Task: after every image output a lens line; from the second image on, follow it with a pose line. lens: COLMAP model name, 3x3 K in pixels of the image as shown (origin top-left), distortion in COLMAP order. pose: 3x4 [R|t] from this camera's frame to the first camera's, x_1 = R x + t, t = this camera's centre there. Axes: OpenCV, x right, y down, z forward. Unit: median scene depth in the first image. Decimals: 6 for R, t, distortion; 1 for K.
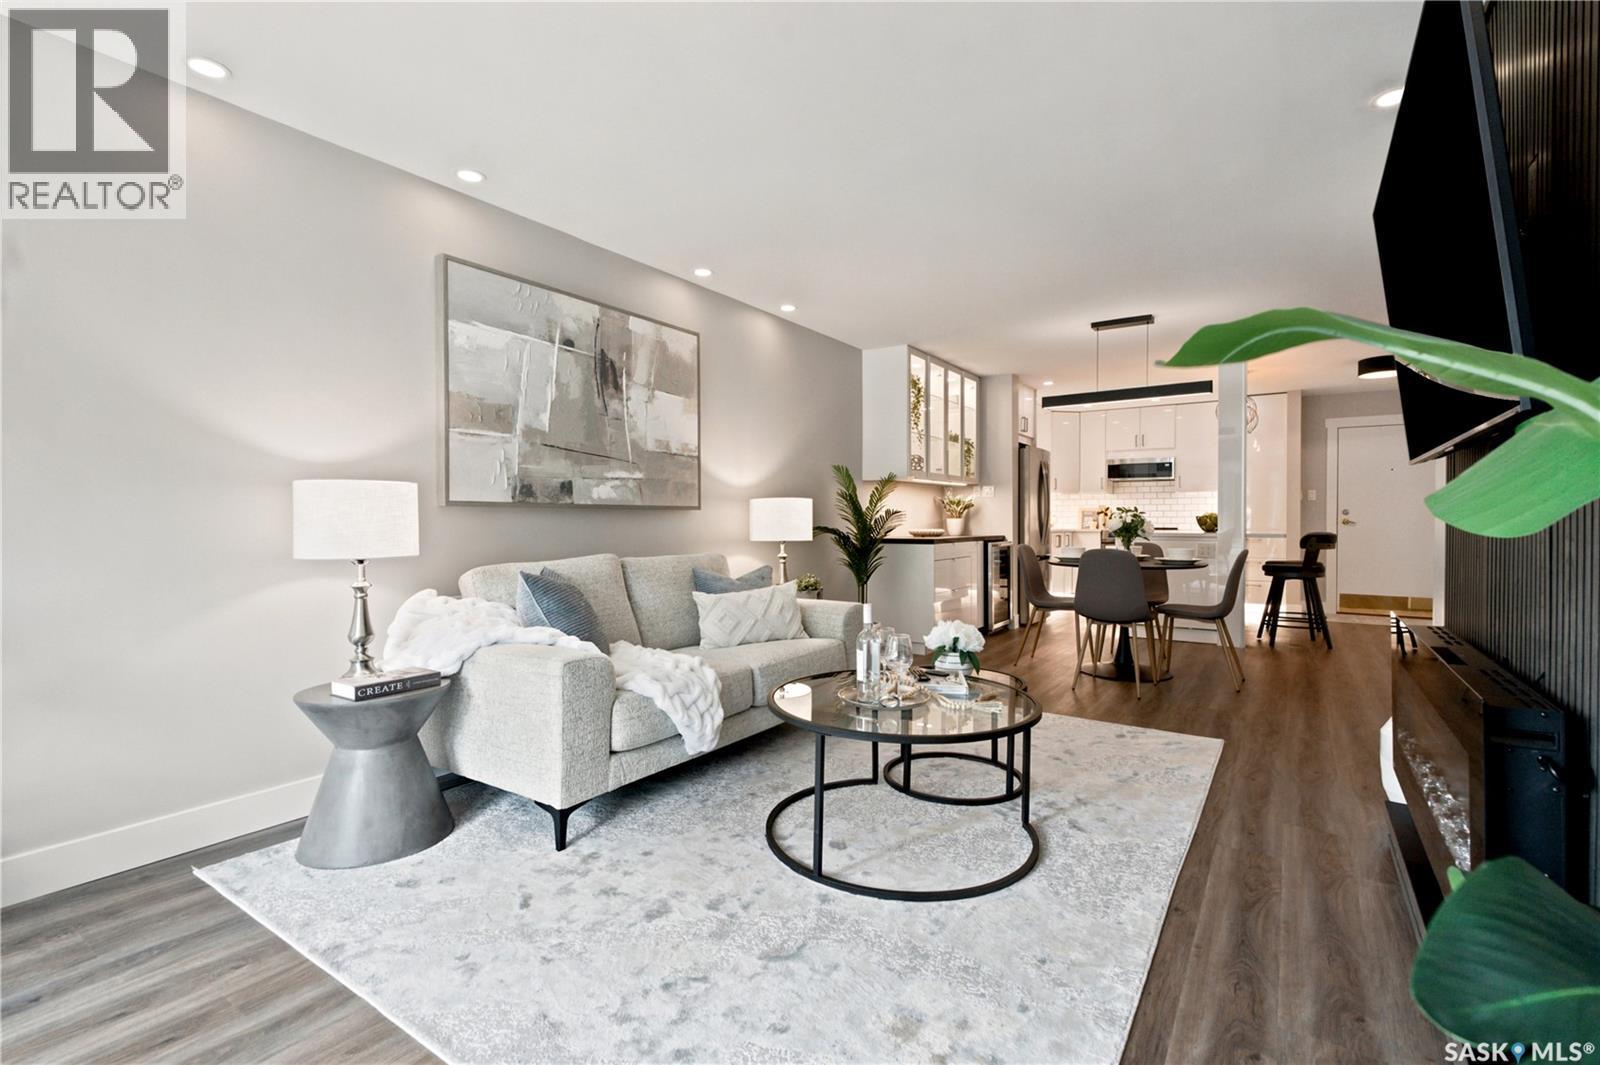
lens RADIAL K [[736.7, 0, 799.2], [0, 736.7, 535.6], [0, 0, 1]] dist [-0.002791, 0.000306]
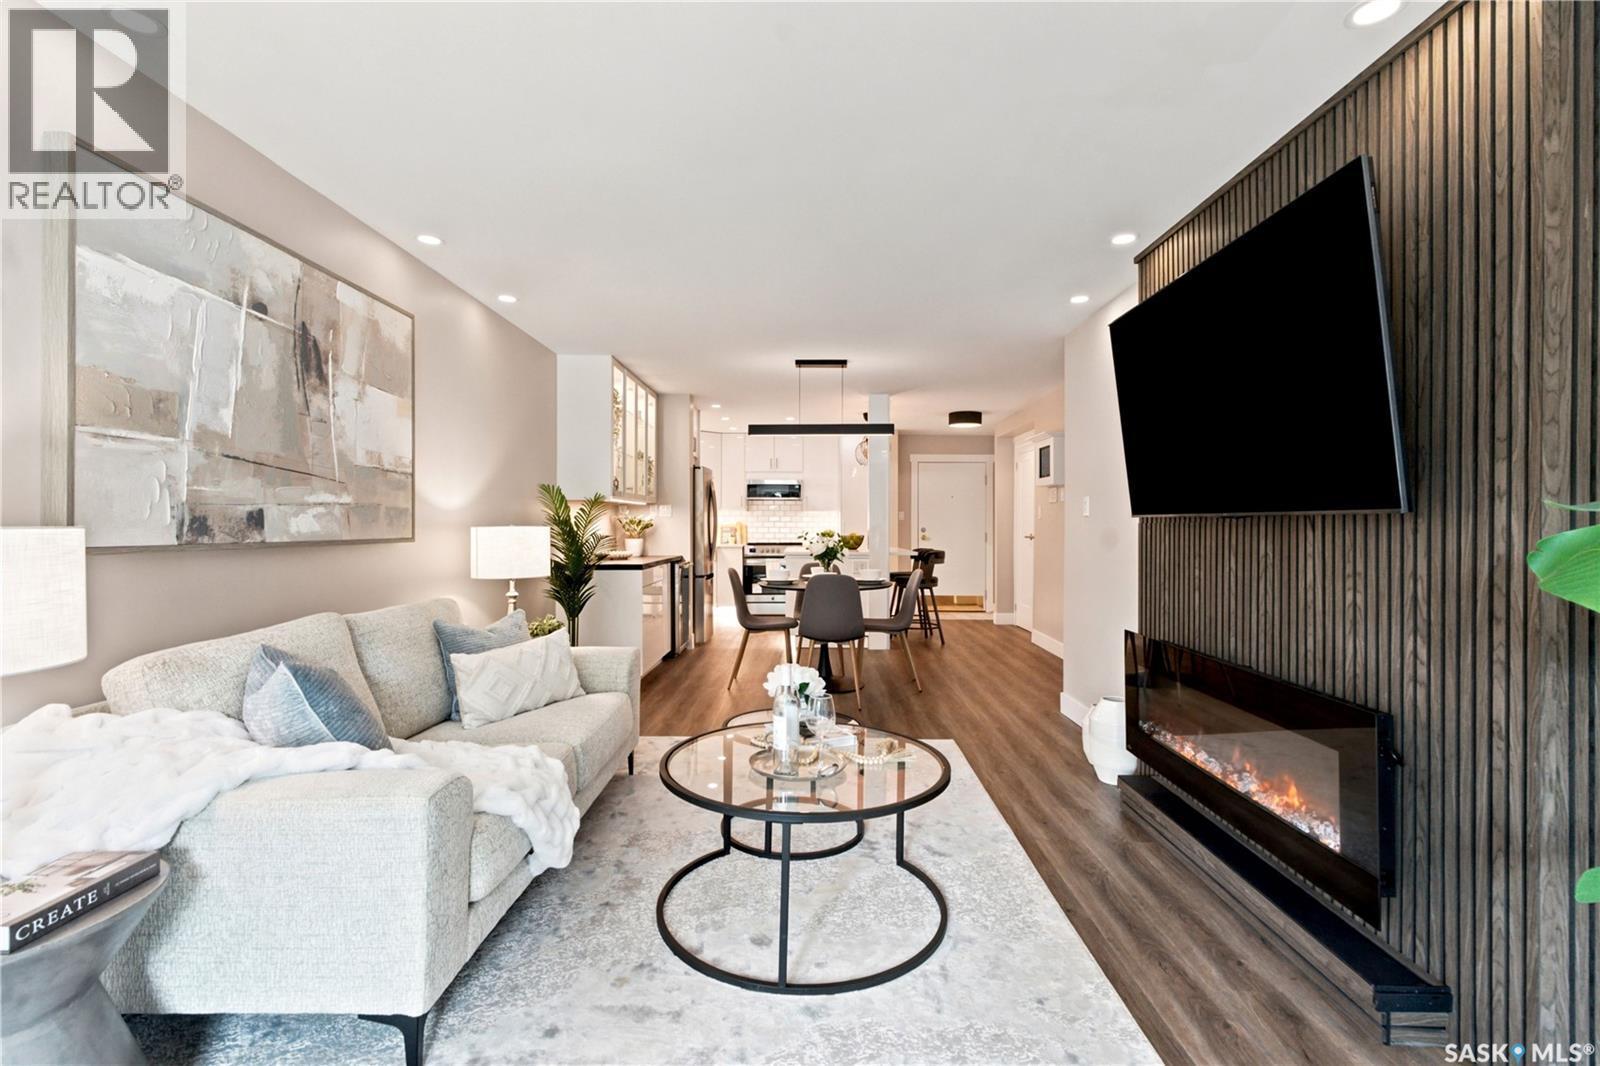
lens RADIAL K [[738.7, 0, 807.7], [0, 738.7, 525.7], [0, 0, 1]] dist [-0.000518, 0.000983]
pose [[0.832051, 0.002397, 0.554693, -0.256168], [0.009129, 0.999796, -0.018015, -0.040026], [-0.554623, 0.020053, 0.831860, 0.143666]]
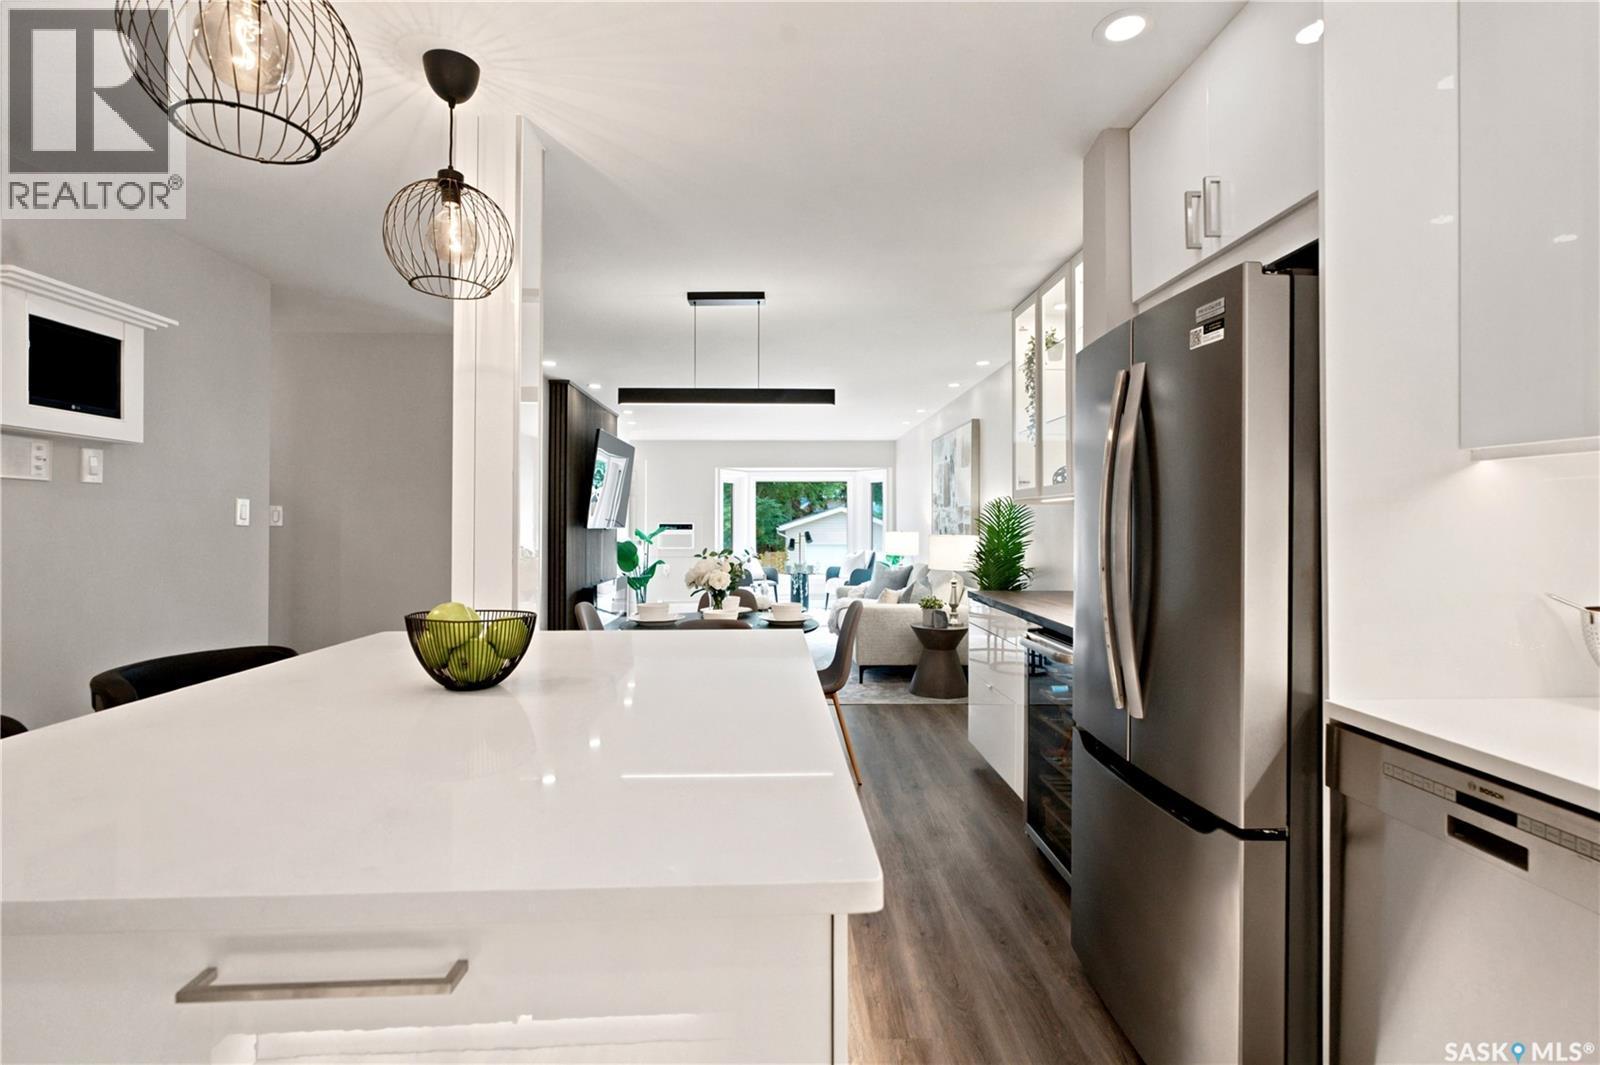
lens RADIAL K [[746.3, 0, 802.7], [0, 746.3, 523.8], [0, 0, 1]] dist [0.019063, 0.000133]
pose [[-0.810049, 0.001504, -0.586361, 1.124833], [-0.011701, 0.999756, 0.018730, -0.109918], [0.586246, 0.022033, -0.809833, 2.288055]]
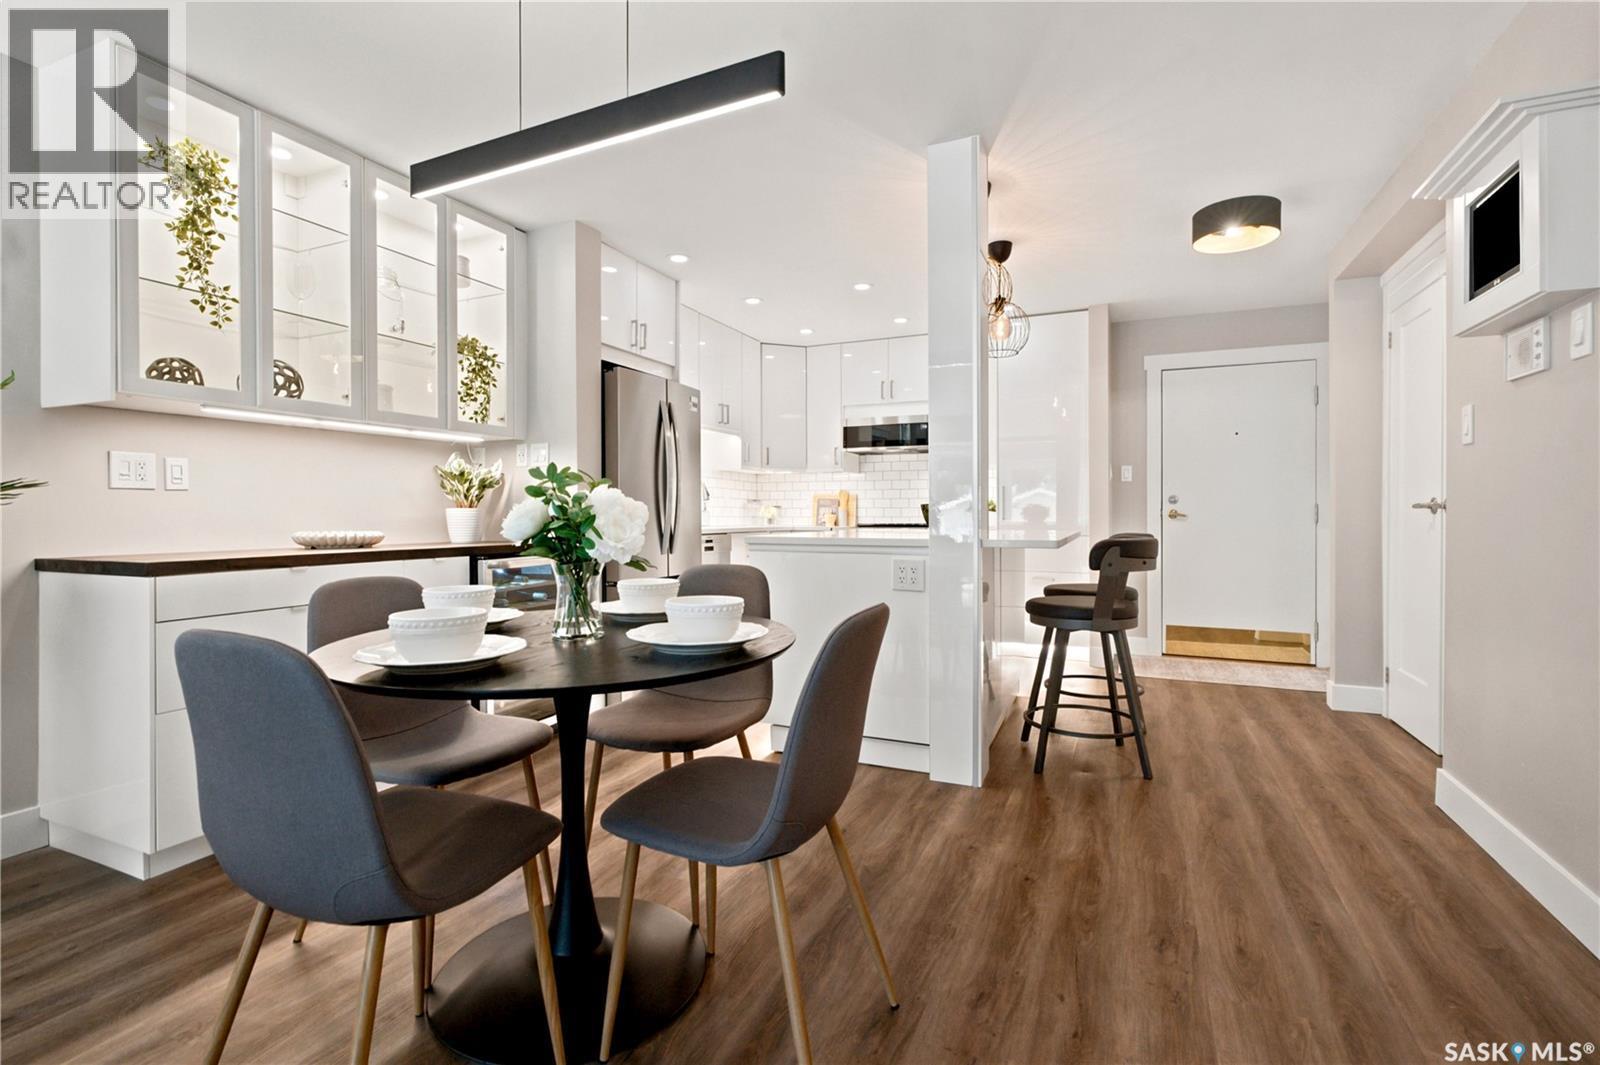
lens RADIAL K [[746.3, 0, 802.7], [0, 746.3, 523.8], [0, 0, 1]] dist [0.019063, 0.000133]
pose [[0.983821, -0.003814, 0.179111, 0.660881], [0.004919, 0.999972, -0.005724, -0.018051], [-0.179084, 0.006512, 0.983812, 0.890598]]
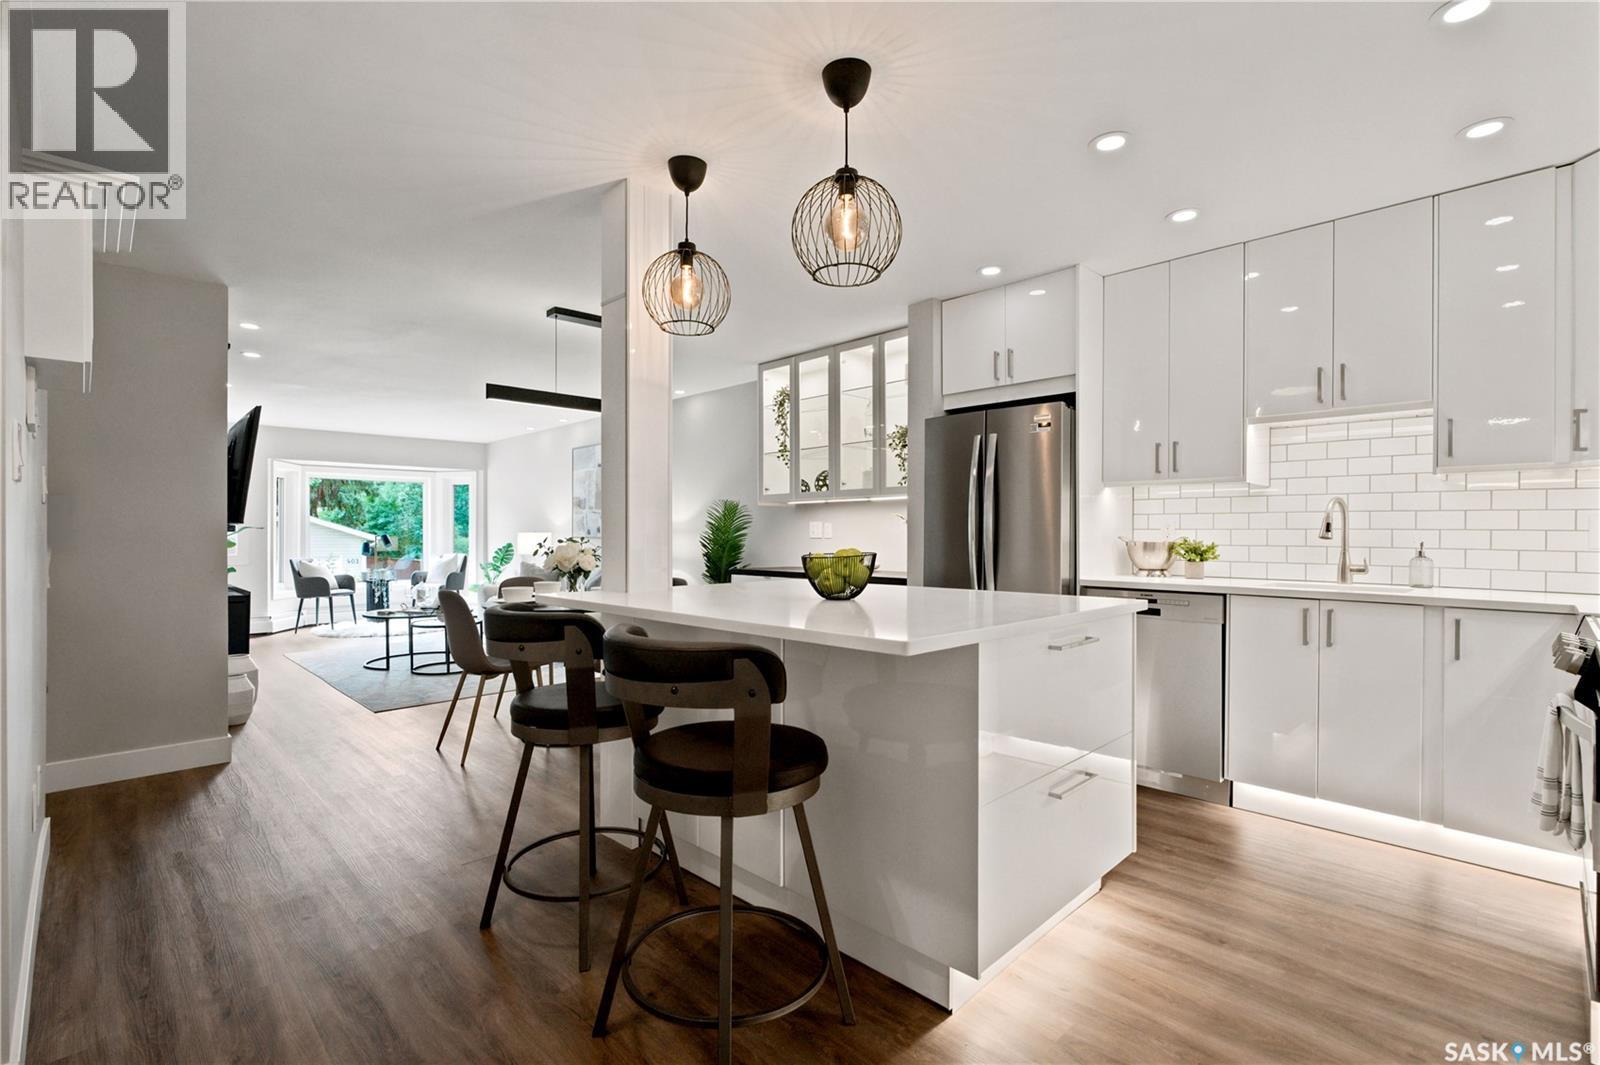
lens RADIAL K [[736.7, 0, 799.2], [0, 736.7, 535.6], [0, 0, 1]] dist [-0.002791, 0.000306]
pose [[-0.208213, 0.001916, -0.978082, 1.676956], [-0.021111, 0.999756, 0.006452, -0.070372], [0.977856, 0.021992, -0.208122, 1.967572]]
